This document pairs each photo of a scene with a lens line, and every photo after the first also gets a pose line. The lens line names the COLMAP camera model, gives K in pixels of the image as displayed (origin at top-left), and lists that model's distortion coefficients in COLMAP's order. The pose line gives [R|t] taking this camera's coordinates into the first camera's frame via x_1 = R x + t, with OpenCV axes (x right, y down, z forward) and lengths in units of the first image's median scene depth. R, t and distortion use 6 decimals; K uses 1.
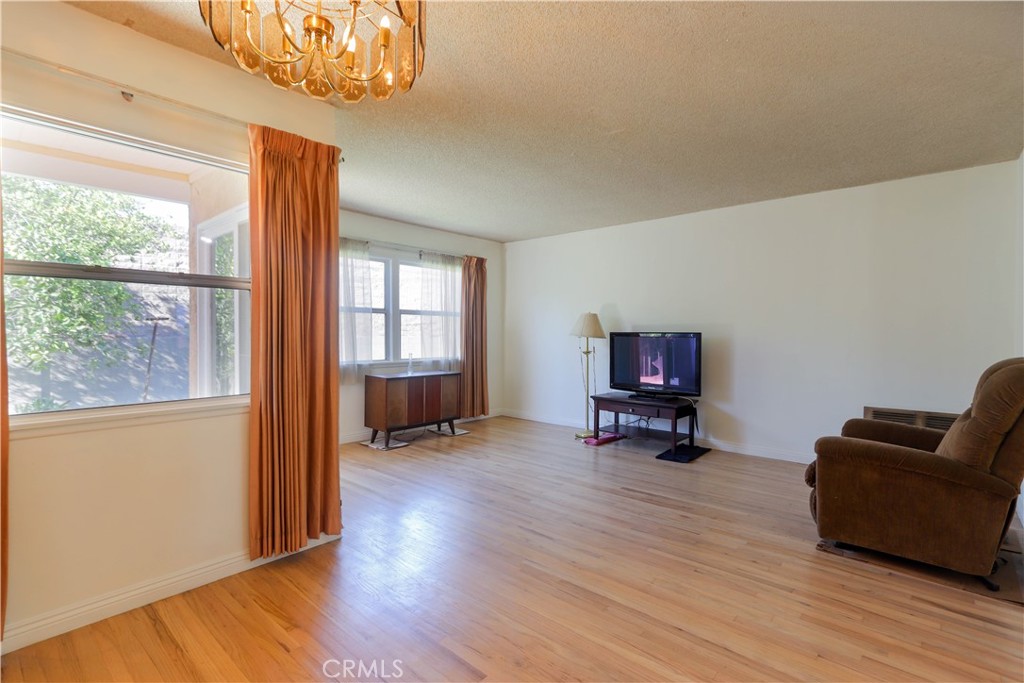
lens RADIAL K [[479.9, 0, 535.8], [0, 479.9, 348.1], [0, 0, 1]] dist [-0.002187, 0.004132]
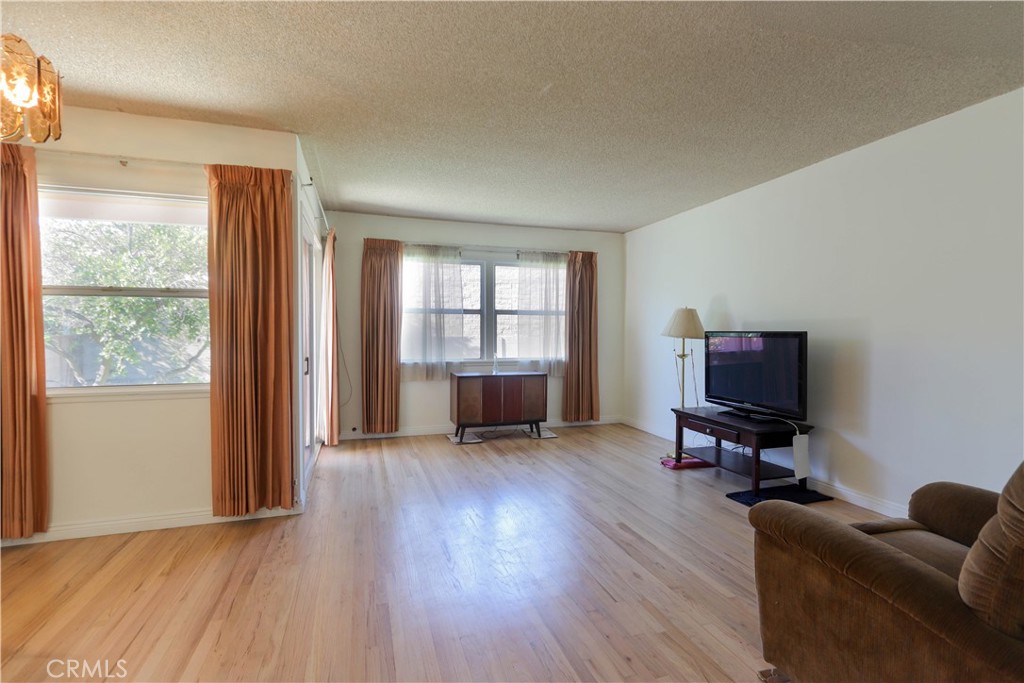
lens RADIAL K [[479.9, 0, 521.3], [0, 479.9, 349.6], [0, 0, 1]] dist [-0.002187, 0.004132]
pose [[0.839675, 0.015792, -0.542859, 0.345024], [-0.013955, 0.999874, 0.007502, -0.004379], [0.542909, 0.001276, 0.839790, 0.179093]]
